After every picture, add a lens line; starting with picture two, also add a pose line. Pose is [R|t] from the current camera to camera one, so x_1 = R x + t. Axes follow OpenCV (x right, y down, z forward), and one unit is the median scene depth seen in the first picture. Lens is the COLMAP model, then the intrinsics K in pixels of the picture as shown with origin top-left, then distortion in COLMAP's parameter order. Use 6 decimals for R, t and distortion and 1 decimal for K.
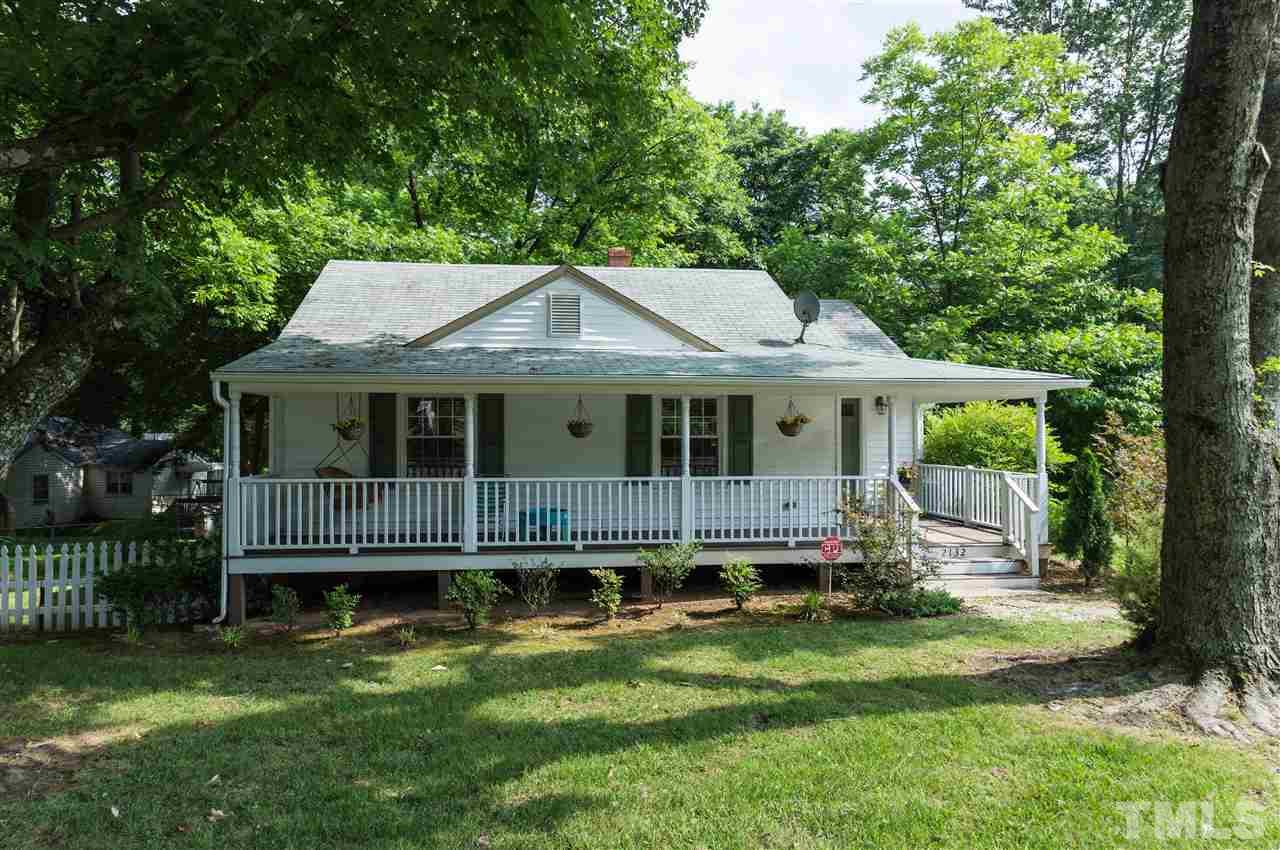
lens RADIAL K [[644.5, 0, 639.3], [0, 644.5, 450.4], [0, 0, 1]] dist [0.000809, -0.000577]
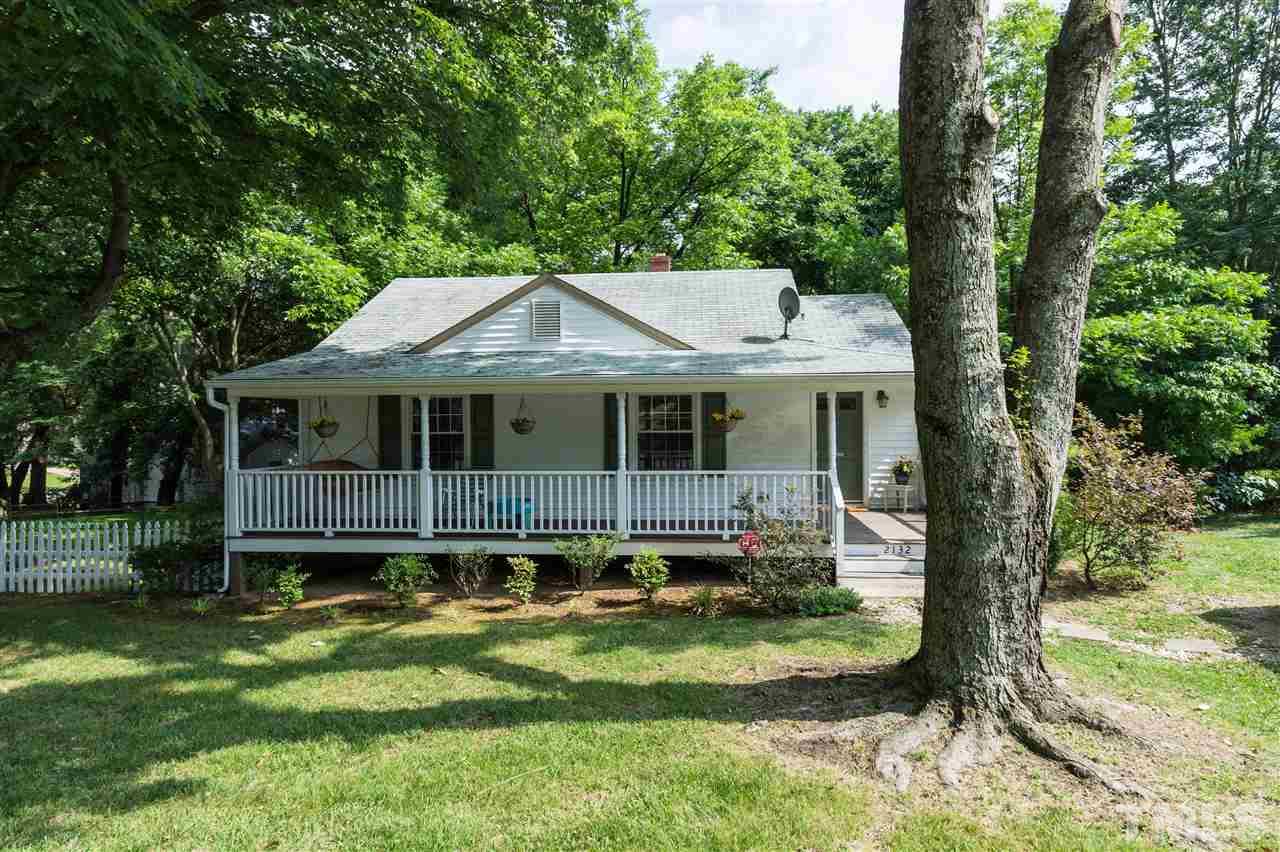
lens RADIAL K [[590.1, 0, 640.6], [0, 590.1, 446.2], [0, 0, 1]] dist [0.001328, -0.000048]
pose [[0.985982, -0.001178, -0.166845, 0.294607], [0.002831, 0.999949, 0.009674, -0.009812], [0.166825, -0.010010, 0.985936, 0.061113]]
